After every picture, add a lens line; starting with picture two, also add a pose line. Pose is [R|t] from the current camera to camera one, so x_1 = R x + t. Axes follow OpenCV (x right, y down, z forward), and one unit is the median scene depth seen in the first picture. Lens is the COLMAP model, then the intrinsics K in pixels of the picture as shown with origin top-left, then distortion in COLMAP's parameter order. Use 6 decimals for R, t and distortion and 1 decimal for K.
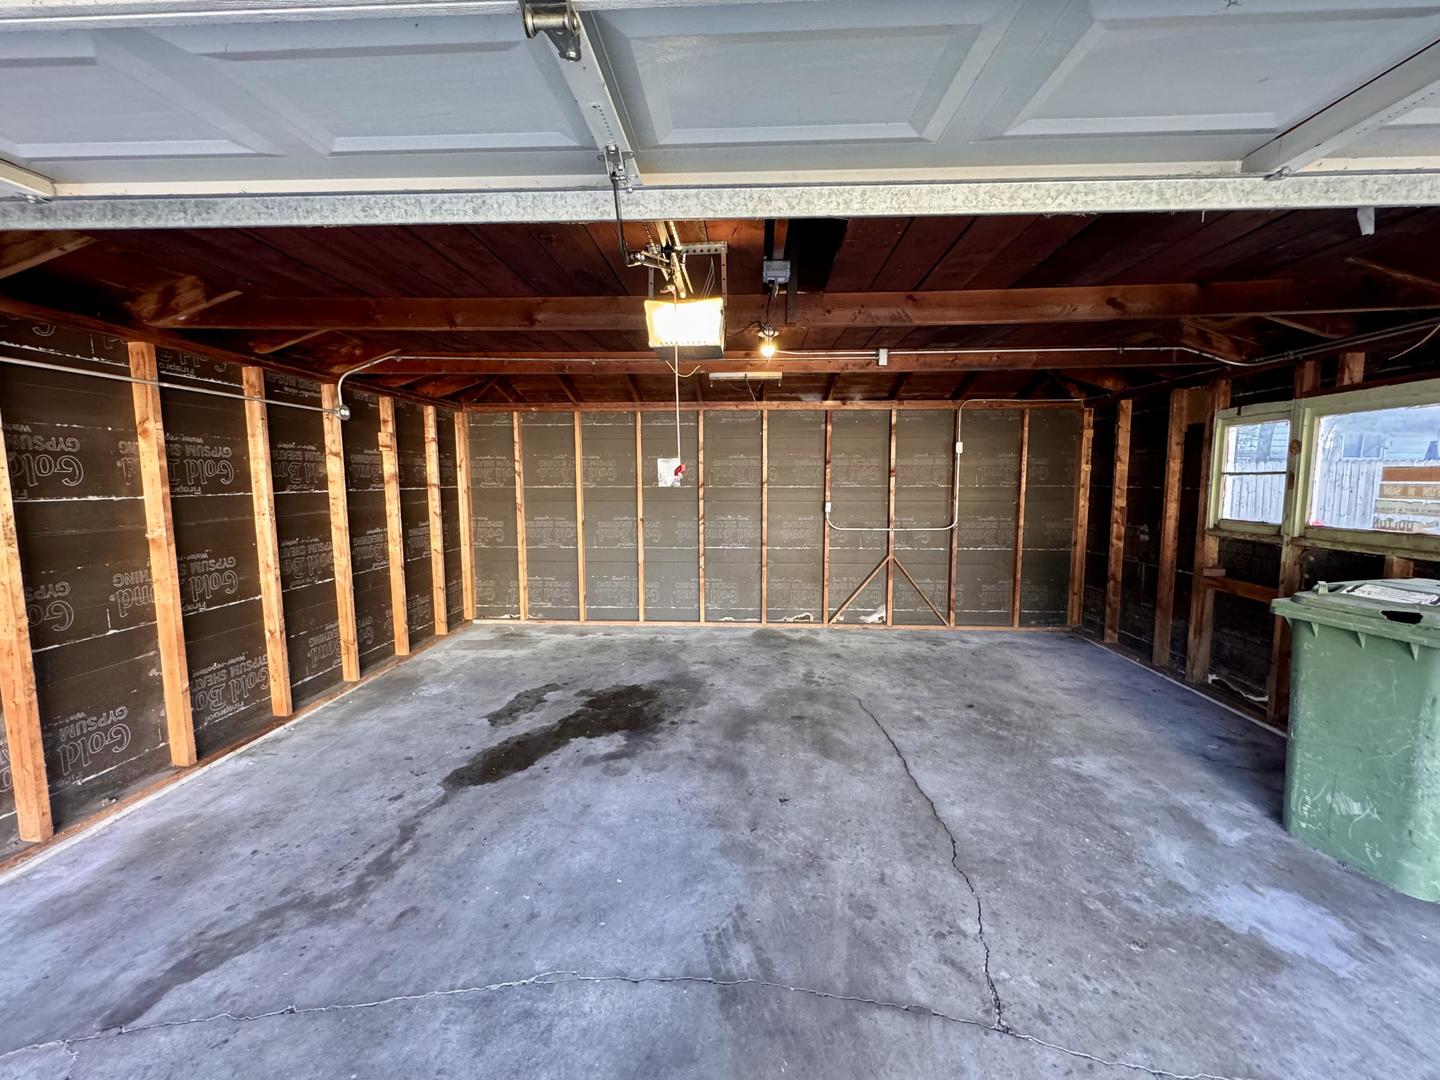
lens RADIAL K [[574.6, 0, 722.9], [0, 574.6, 537.2], [0, 0, 1]] dist [-0.004480, 0.000739]
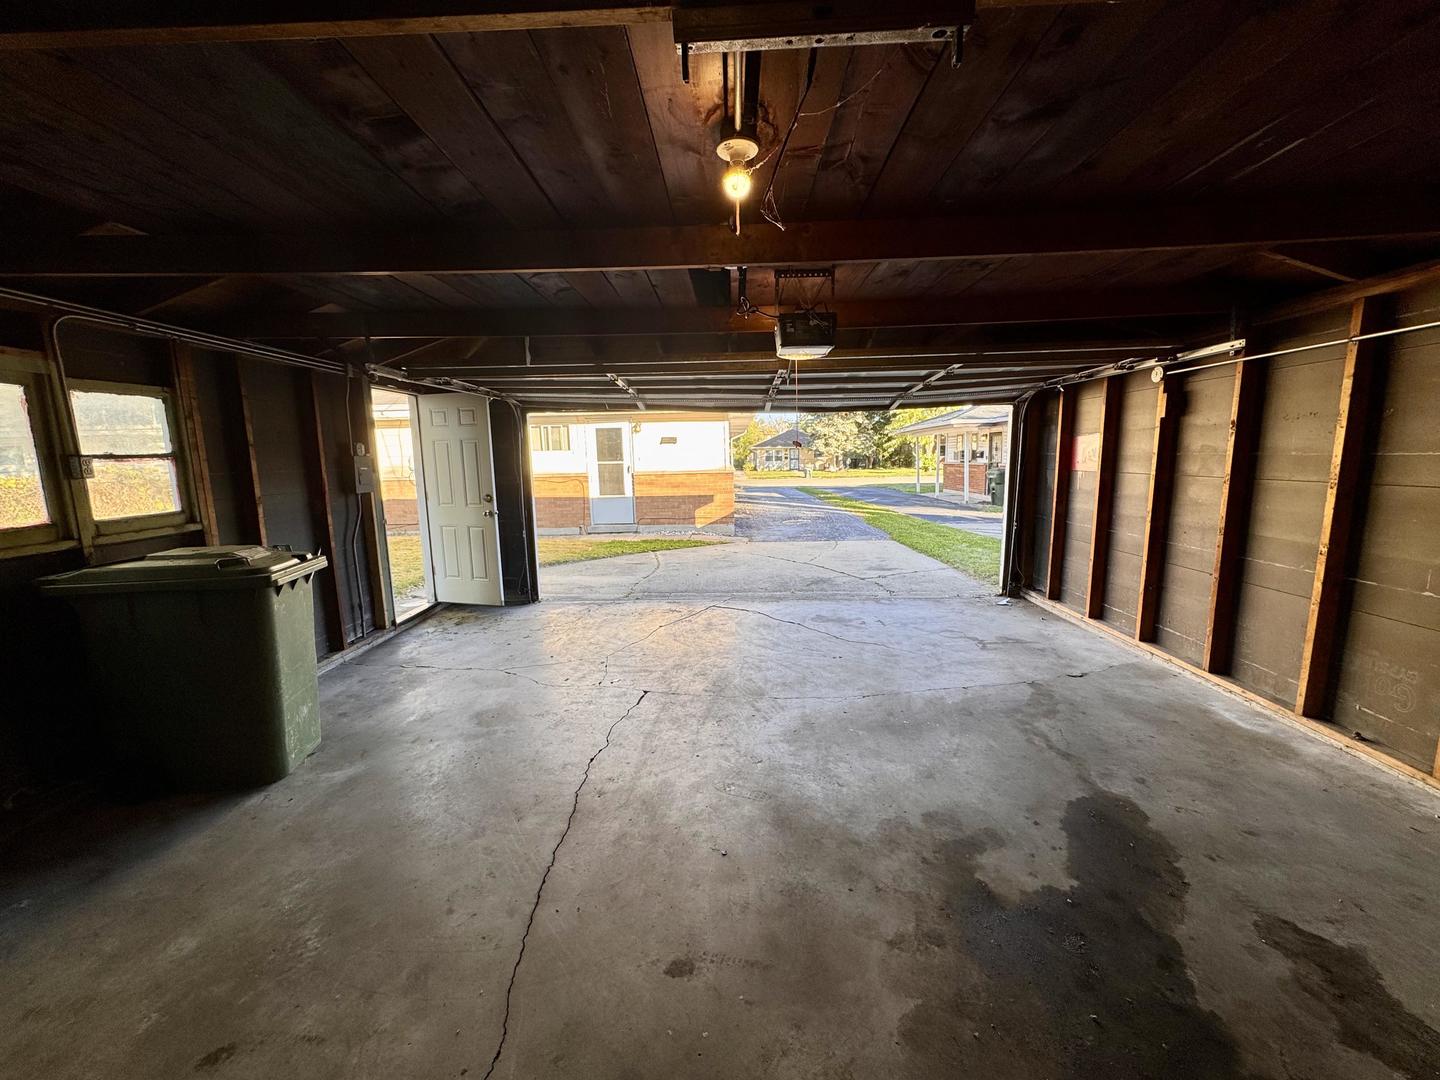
lens RADIAL K [[574.6, 0, 719.8], [0, 574.6, 541.8], [0, 0, 1]] dist [-0.004480, 0.000739]
pose [[-0.999495, 0.026191, -0.018006, 0.118432], [0.020838, 0.967761, 0.251007, -0.162560], [0.024000, 0.250505, -0.967818, 1.657167]]
